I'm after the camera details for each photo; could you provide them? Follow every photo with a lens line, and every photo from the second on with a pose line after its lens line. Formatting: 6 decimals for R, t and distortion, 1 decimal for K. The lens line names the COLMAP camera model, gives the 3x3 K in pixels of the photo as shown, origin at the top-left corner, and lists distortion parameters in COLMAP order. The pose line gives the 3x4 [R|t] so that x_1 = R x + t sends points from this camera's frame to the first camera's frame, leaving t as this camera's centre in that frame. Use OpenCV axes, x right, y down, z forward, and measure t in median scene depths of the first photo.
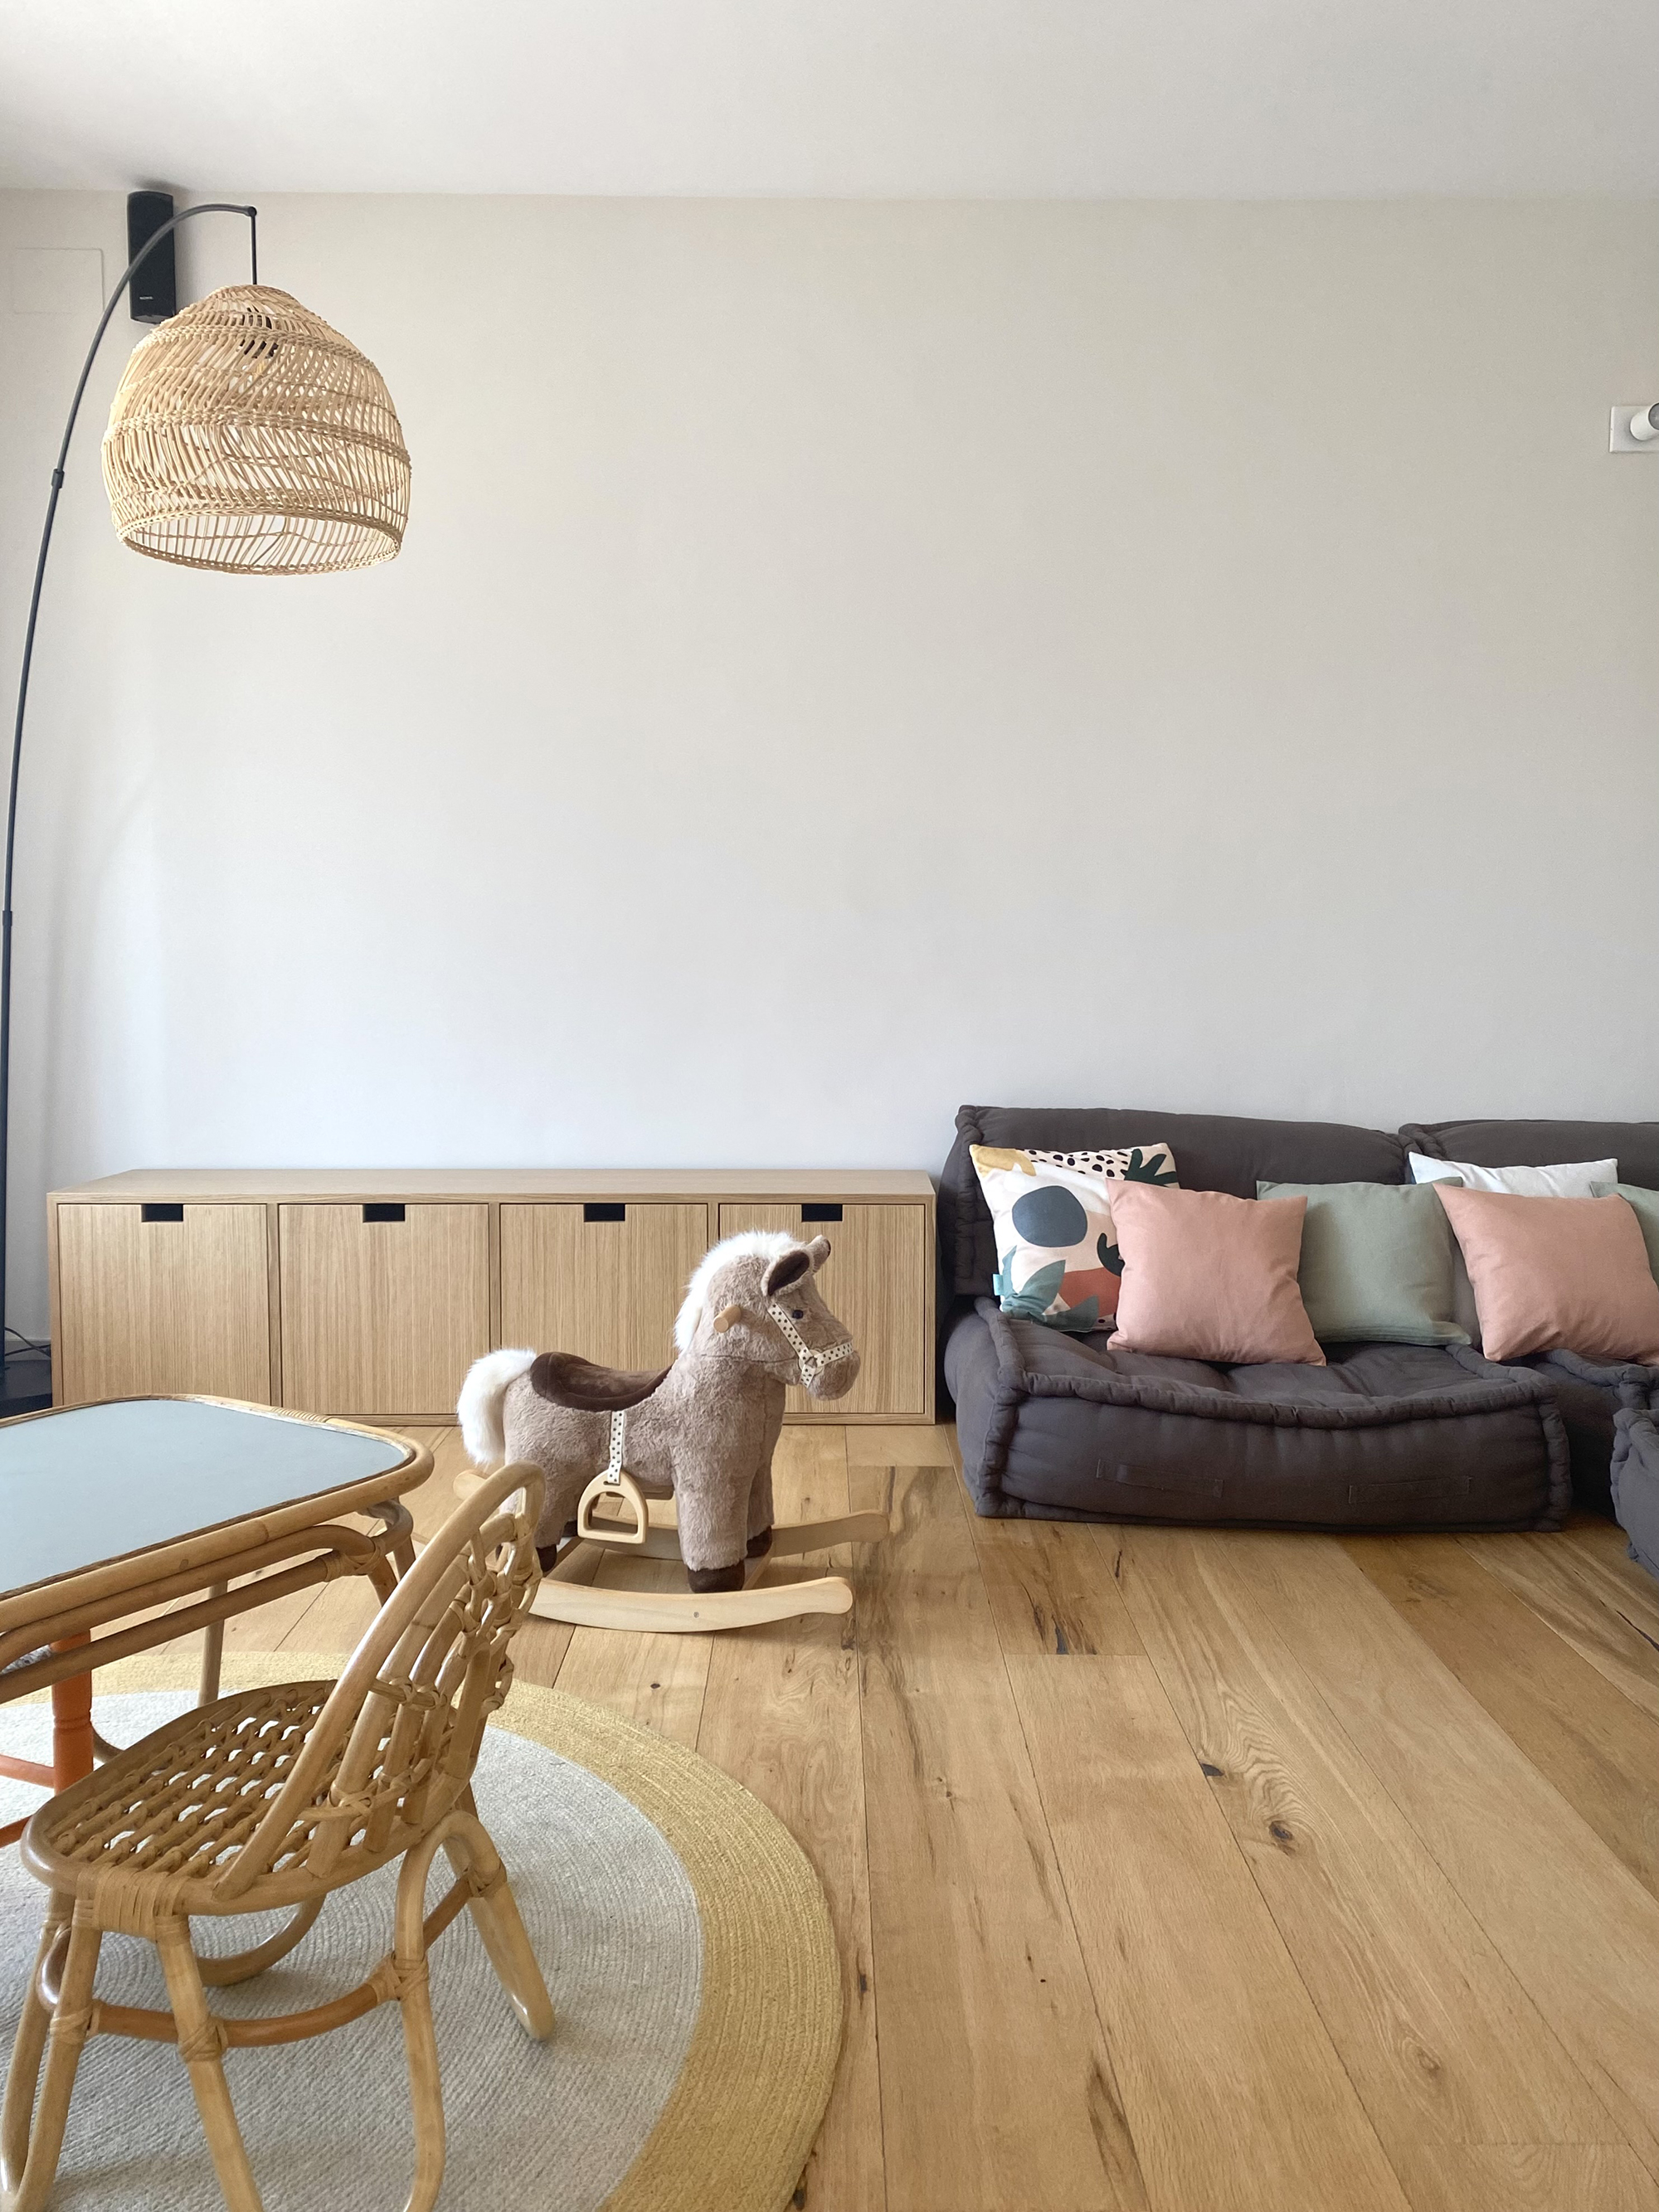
lens RADIAL K [[2089.9, 0, 829.5], [0, 2089.9, 1106.0], [0, 0, 1]] dist [0.060542, -0.000237]
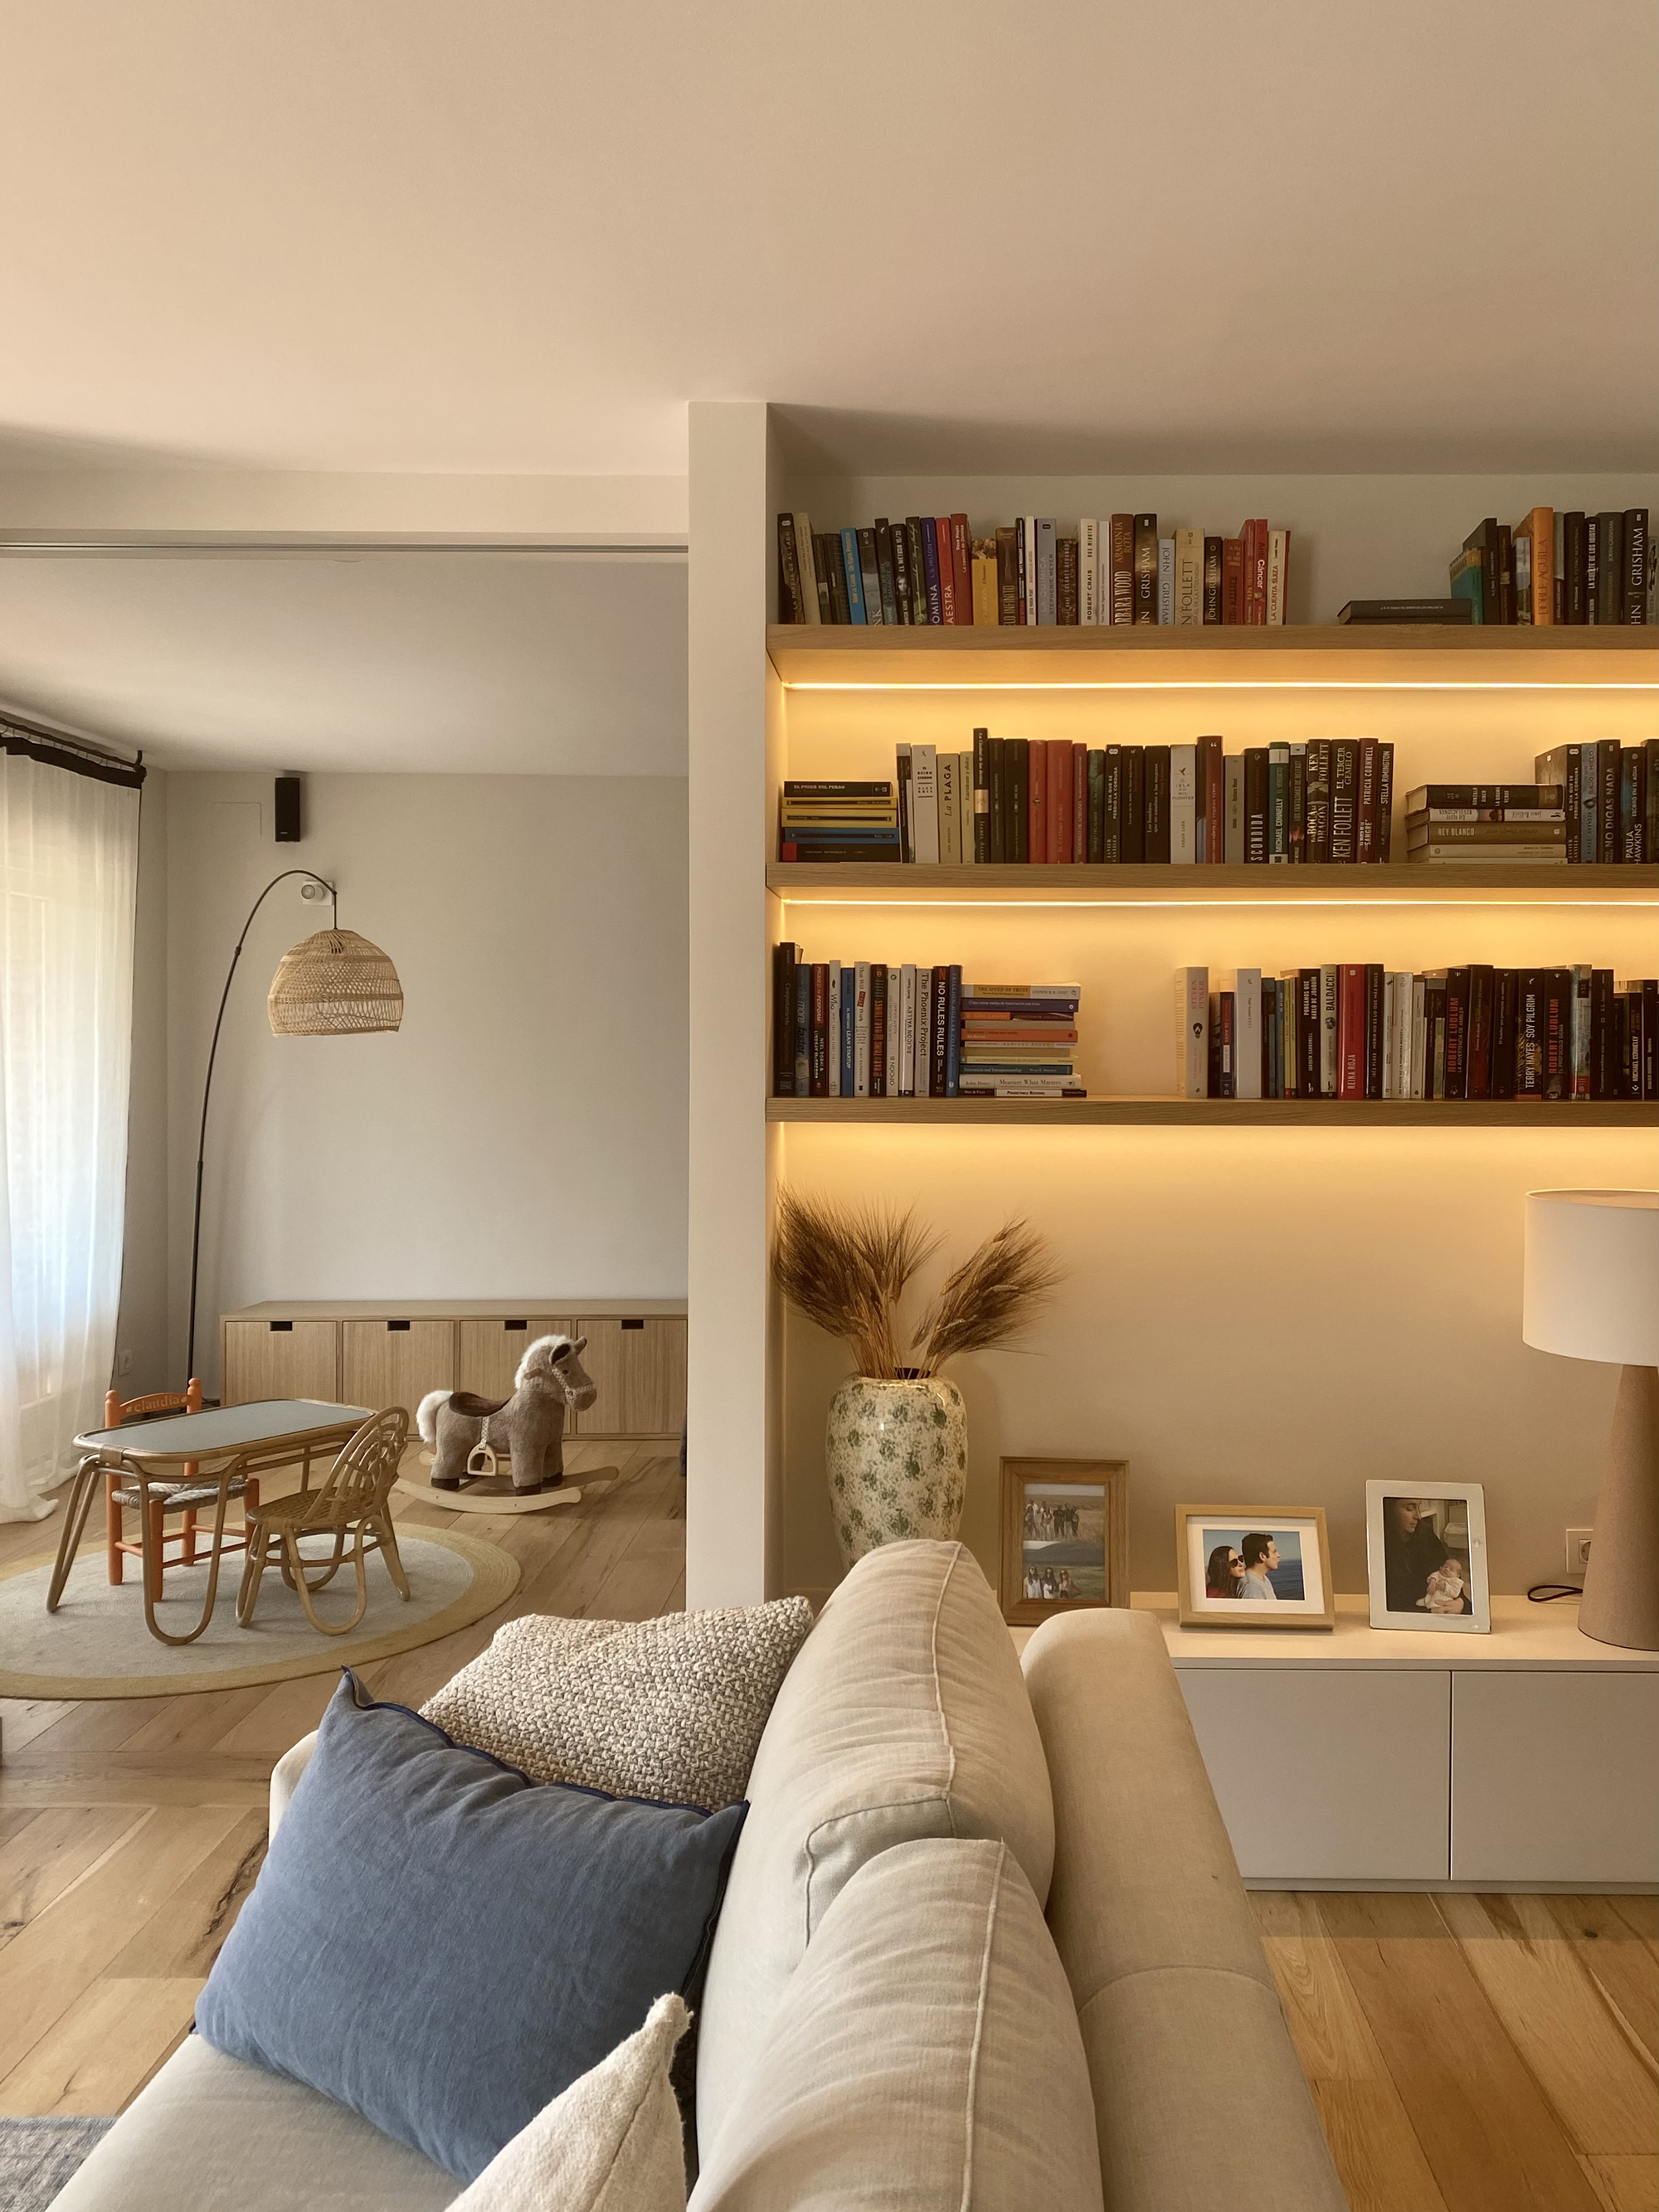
lens RADIAL K [[1797.5, 0, 829.5], [0, 1797.5, 1106.0], [0, 0, 1]] dist [0.063903, -0.001614]
pose [[0.999958, -0.001453, -0.009038, 0.199695], [0.000841, 0.997734, -0.067277, -0.038458], [0.009116, 0.067267, 0.997693, -0.662232]]
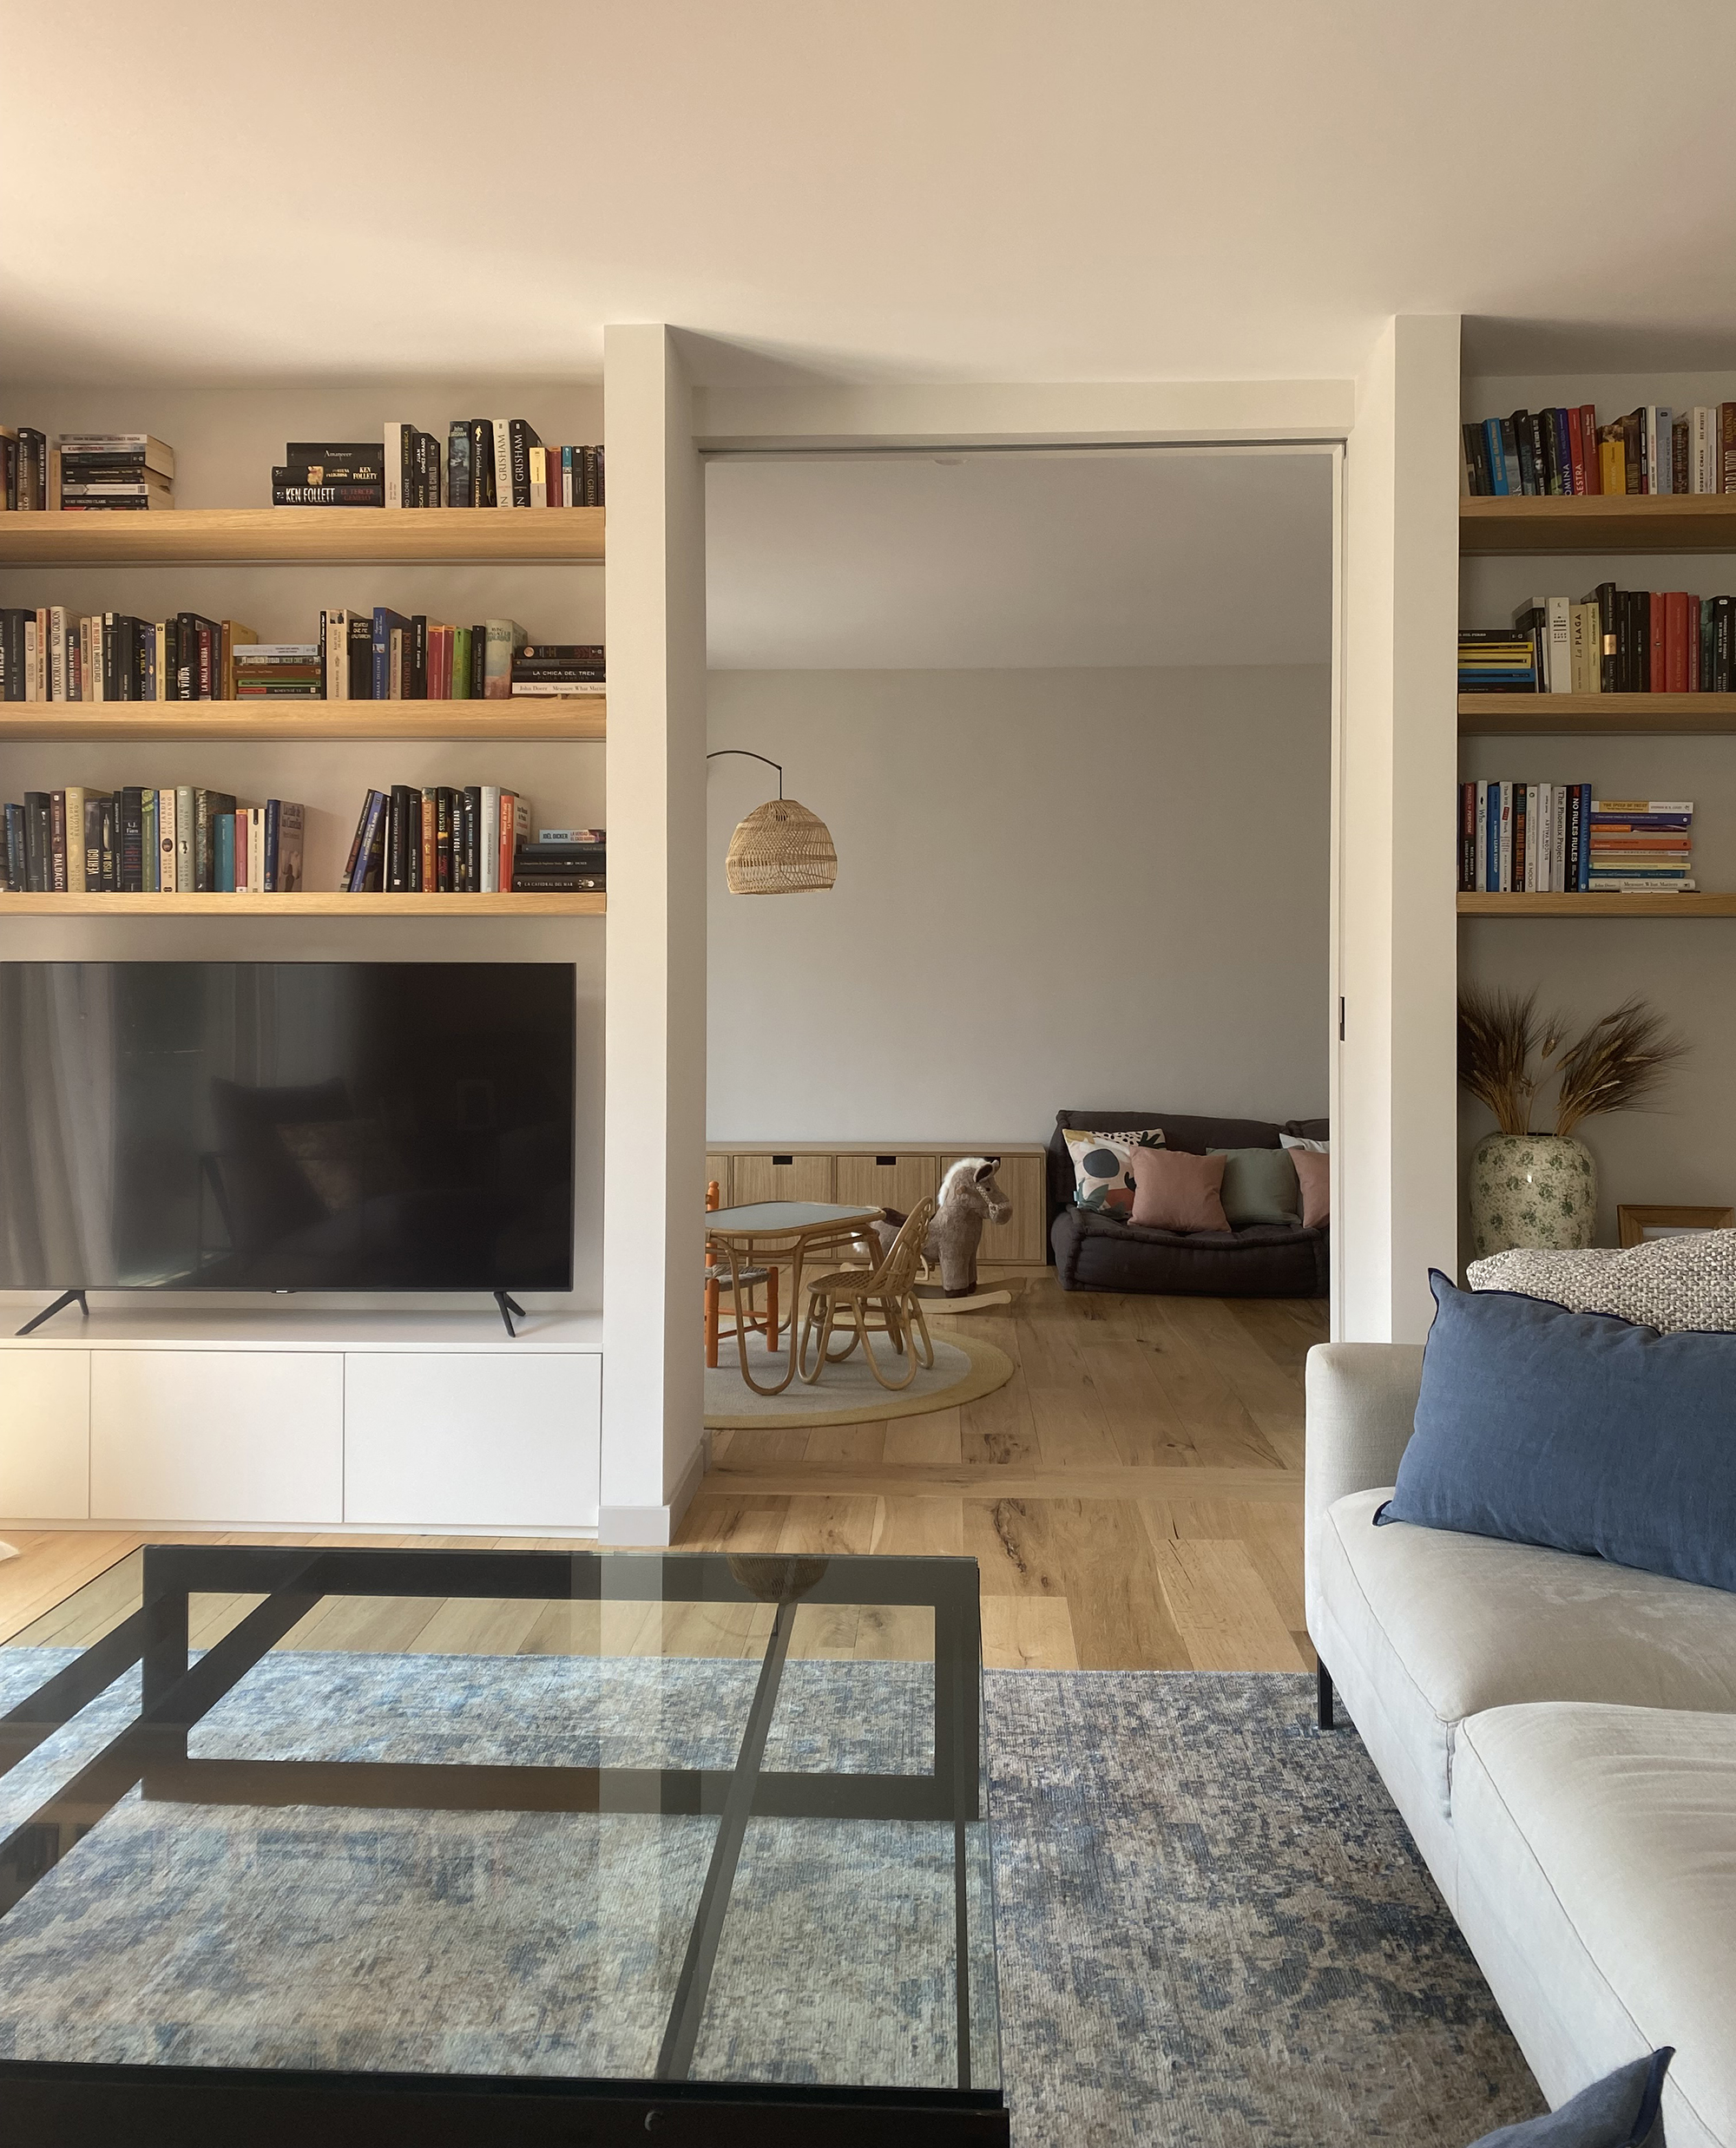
lens RADIAL K [[1697.2, 0, 866.7], [0, 1697.2, 988.1], [0, 0, 1]] dist [0.001282, -0.004213]
pose [[0.998118, -0.003065, -0.061246, -0.024543], [-0.001642, 0.997057, -0.076650, 0.009672], [0.061301, 0.076607, 0.995175, -0.747465]]
